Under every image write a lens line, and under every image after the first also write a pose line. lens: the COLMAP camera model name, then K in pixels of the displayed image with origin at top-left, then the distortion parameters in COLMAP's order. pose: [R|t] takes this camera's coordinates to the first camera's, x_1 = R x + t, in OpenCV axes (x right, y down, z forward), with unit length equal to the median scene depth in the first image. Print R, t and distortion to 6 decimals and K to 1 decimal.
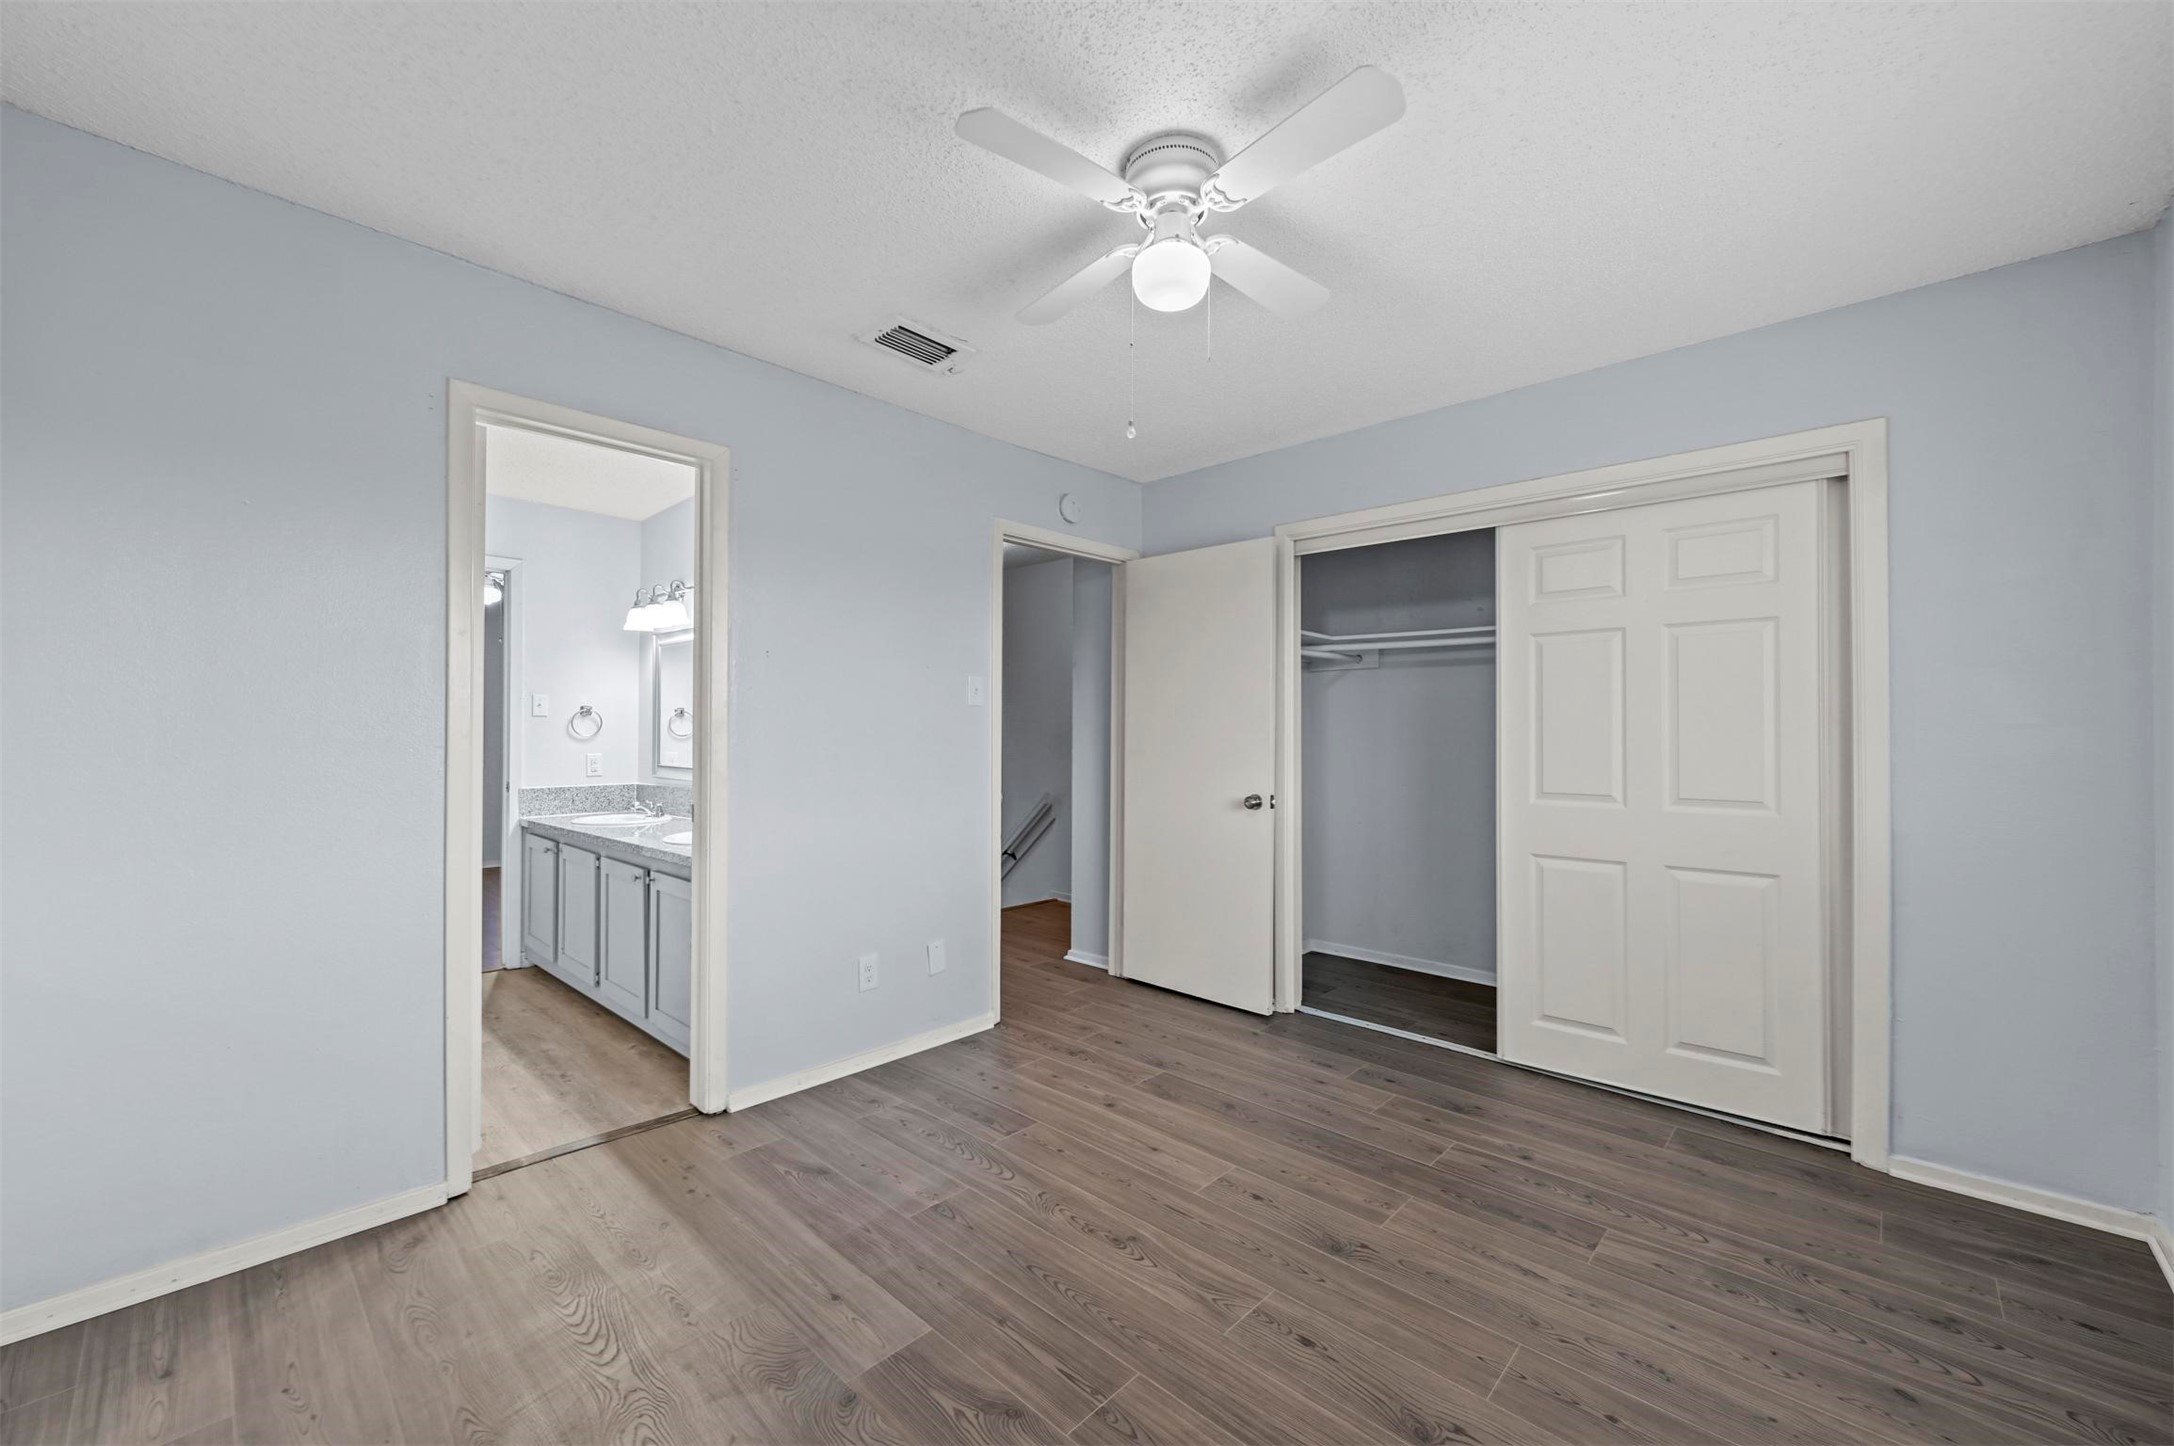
lens RADIAL K [[852.4, 0, 1088.3], [0, 852.4, 726.3], [0, 0, 1]] dist [-0.000569, -0.000083]
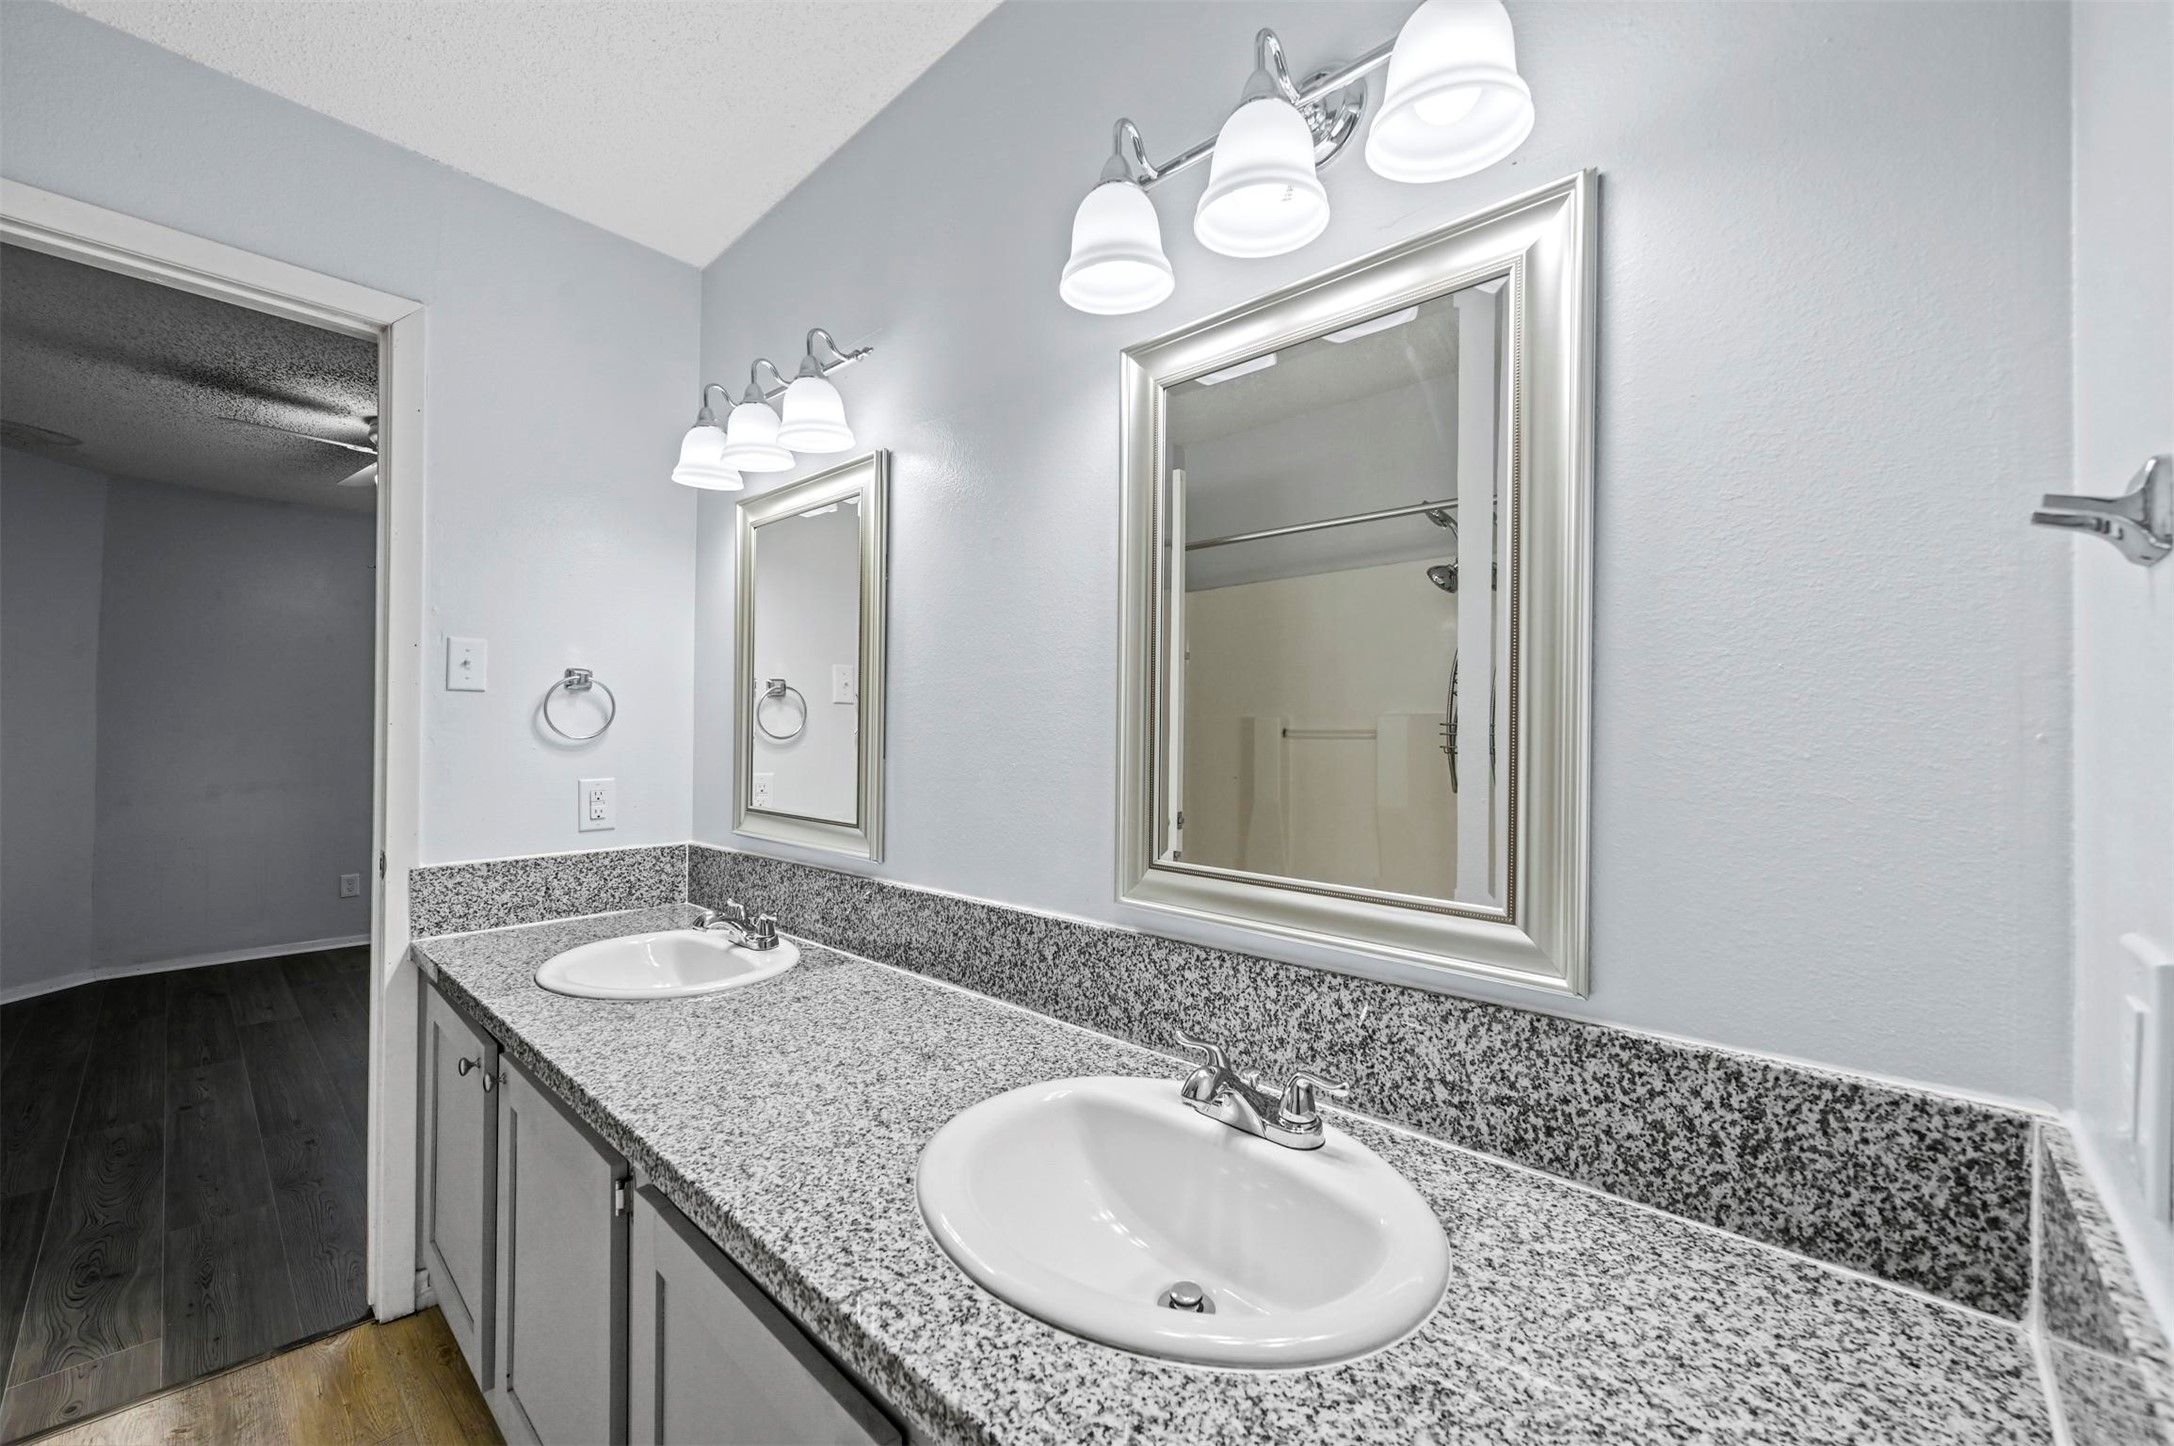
lens RADIAL K [[852.4, 0, 1088.3], [0, 852.4, 726.3], [0, 0, 1]] dist [-0.000569, -0.000083]
pose [[0.999951, 0.004181, 0.008926, -0.366159], [-0.004209, 0.999986, 0.003082, 0.003148], [-0.008913, -0.003120, 0.999955, 0.619039]]
